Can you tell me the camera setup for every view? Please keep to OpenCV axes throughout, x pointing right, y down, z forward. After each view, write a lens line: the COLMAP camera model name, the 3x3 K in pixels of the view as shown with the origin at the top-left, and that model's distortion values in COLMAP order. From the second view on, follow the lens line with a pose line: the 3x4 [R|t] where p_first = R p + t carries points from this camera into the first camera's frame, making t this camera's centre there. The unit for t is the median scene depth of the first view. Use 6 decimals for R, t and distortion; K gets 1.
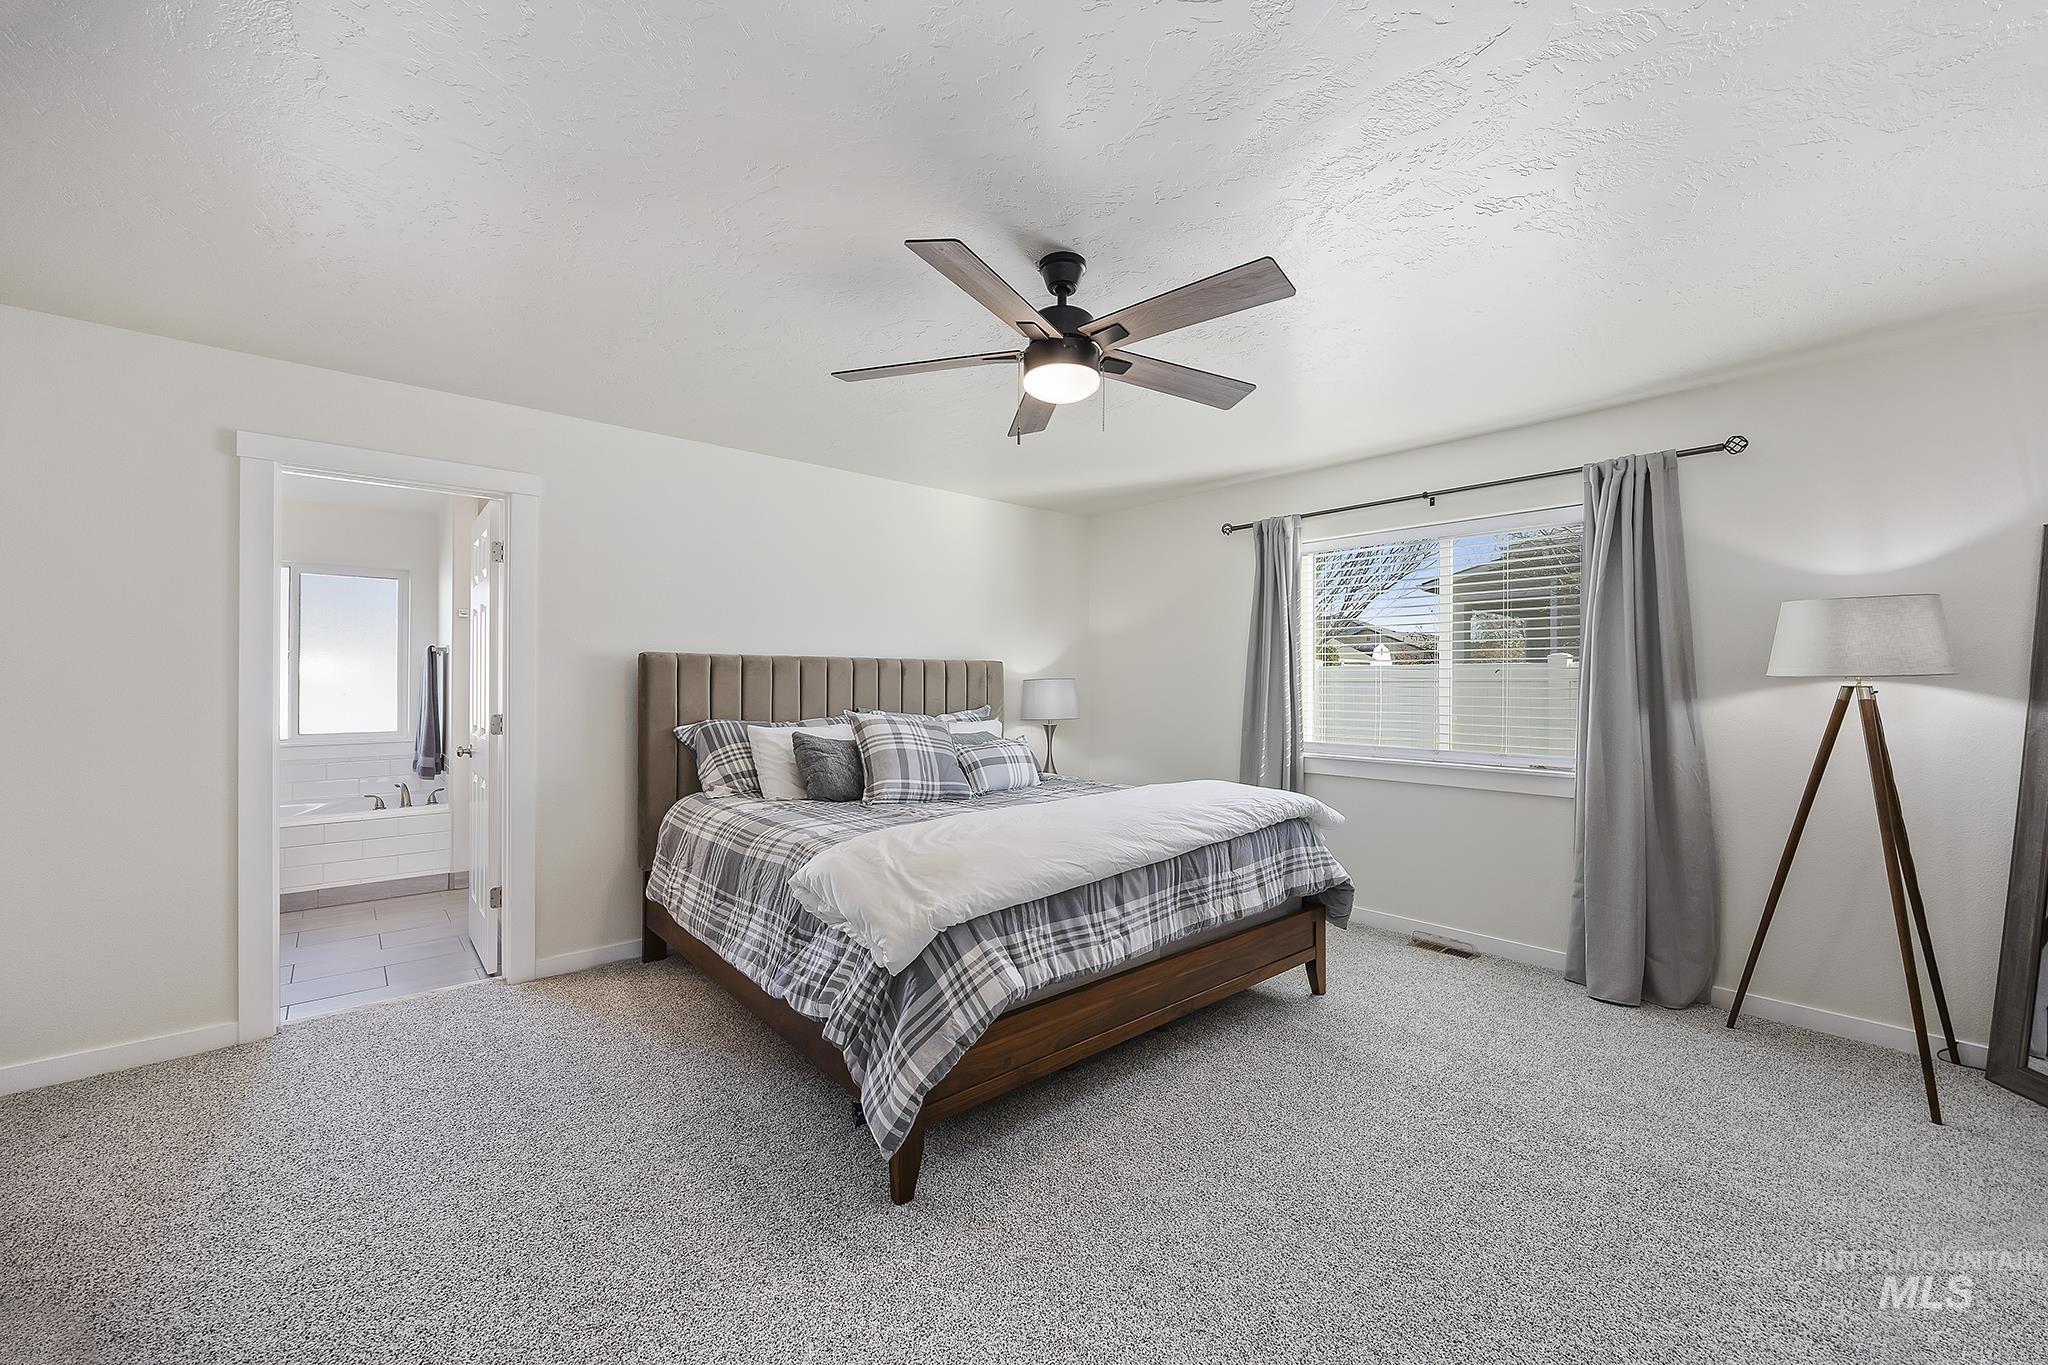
lens RADIAL K [[822.6, 0, 1022.8], [0, 822.6, 679.4], [0, 0, 1]] dist [0.000567, -0.000031]
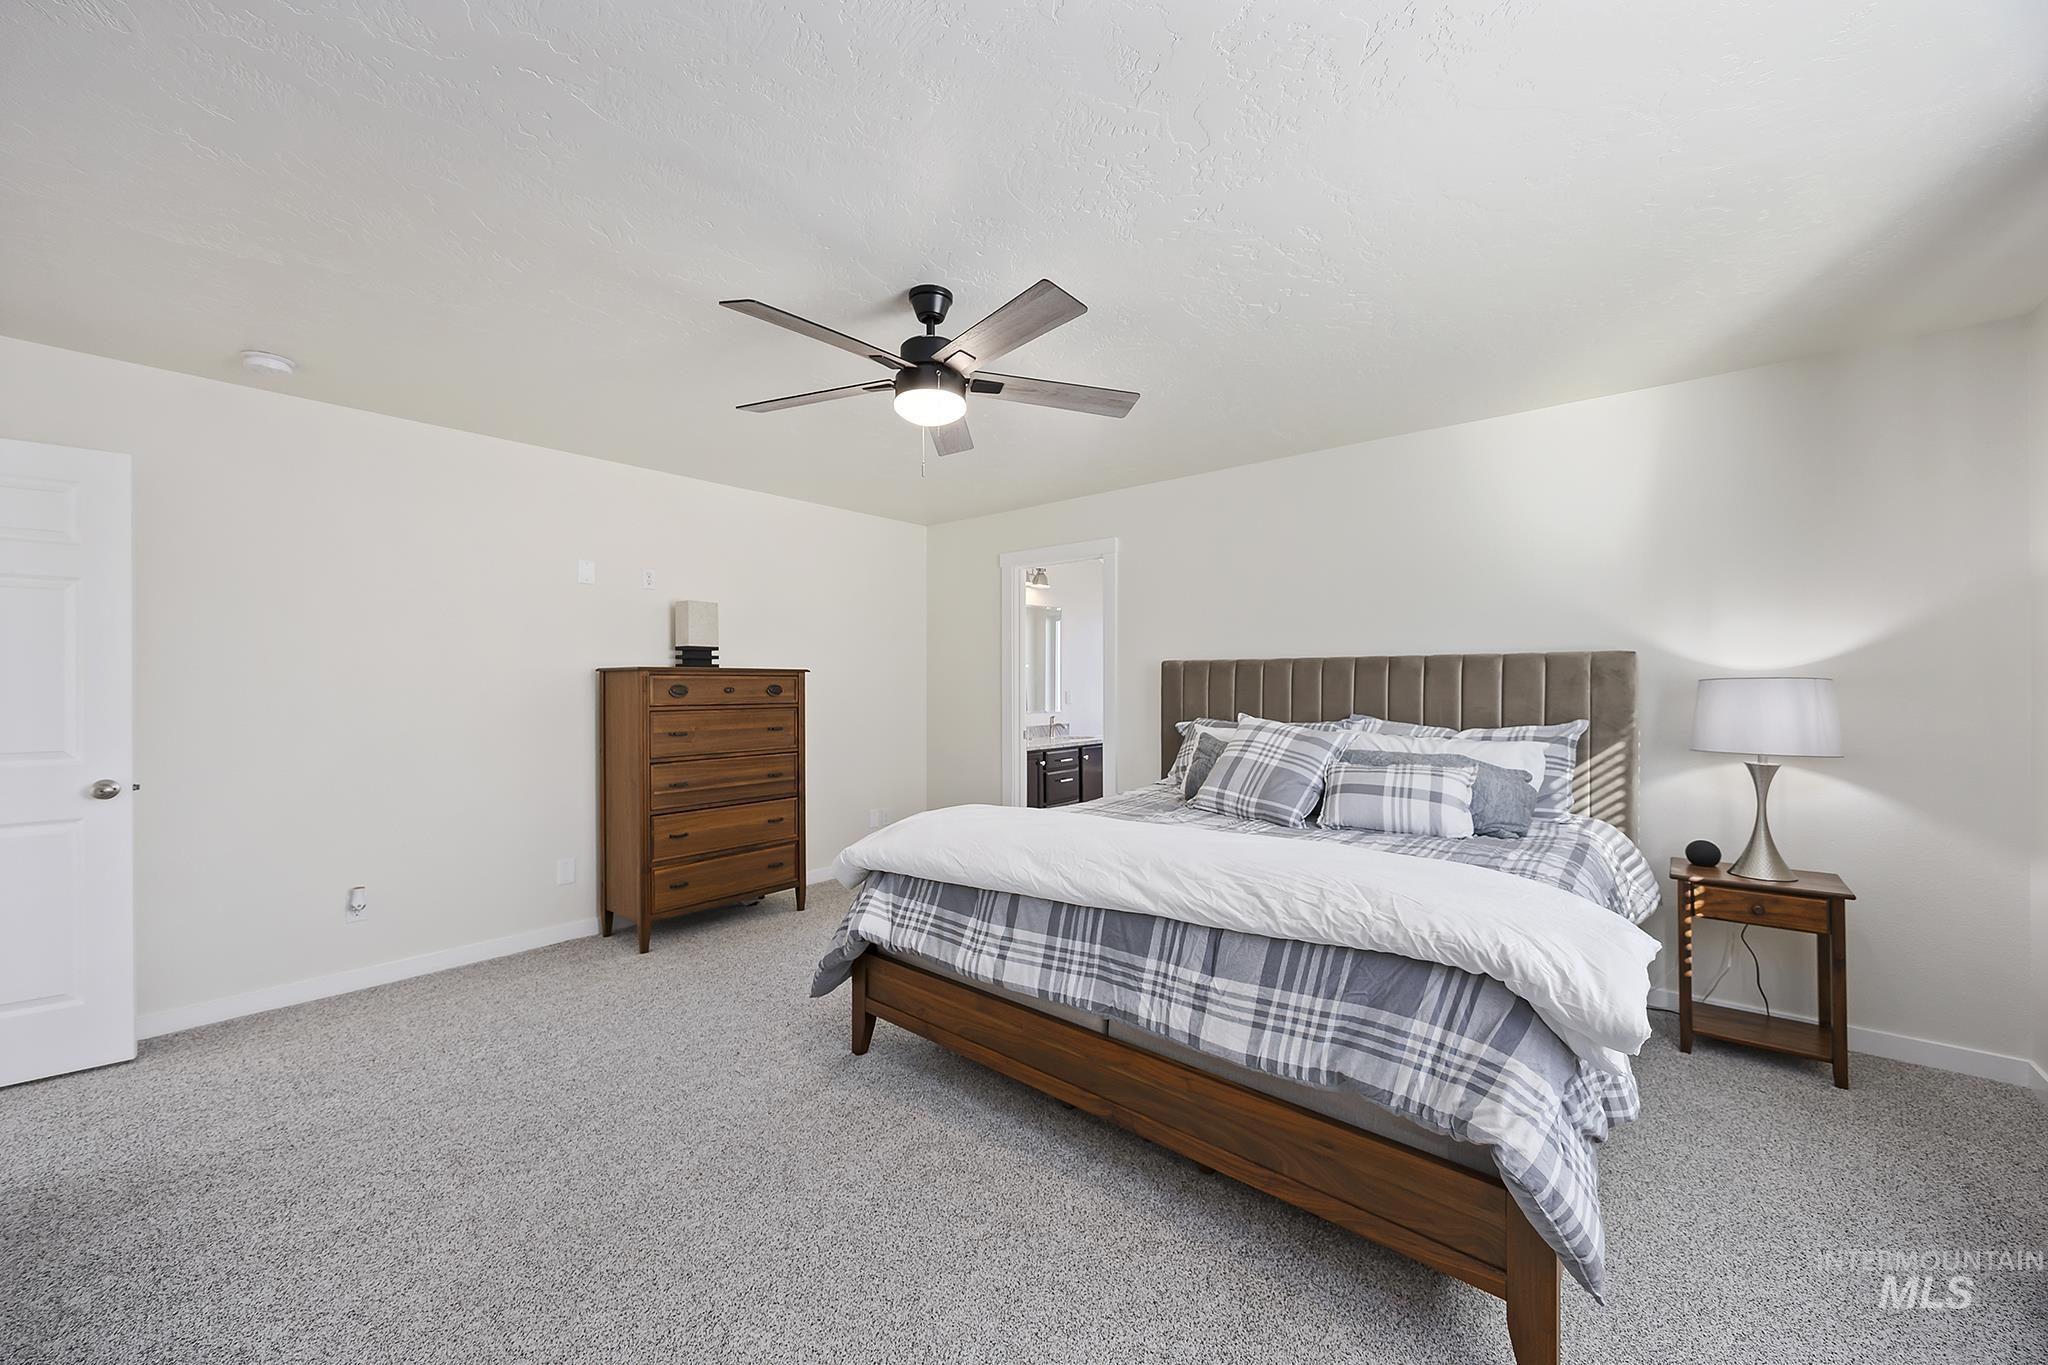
lens RADIAL K [[822.6, 0, 1023.1], [0, 822.6, 688.1], [0, 0, 1]] dist [0.000567, -0.000031]
pose [[0.096332, 0.001970, -0.995347, 0.901948], [0.002736, 0.999994, 0.002244, 0.005265], [0.995346, -0.002940, 0.096326, 0.810037]]
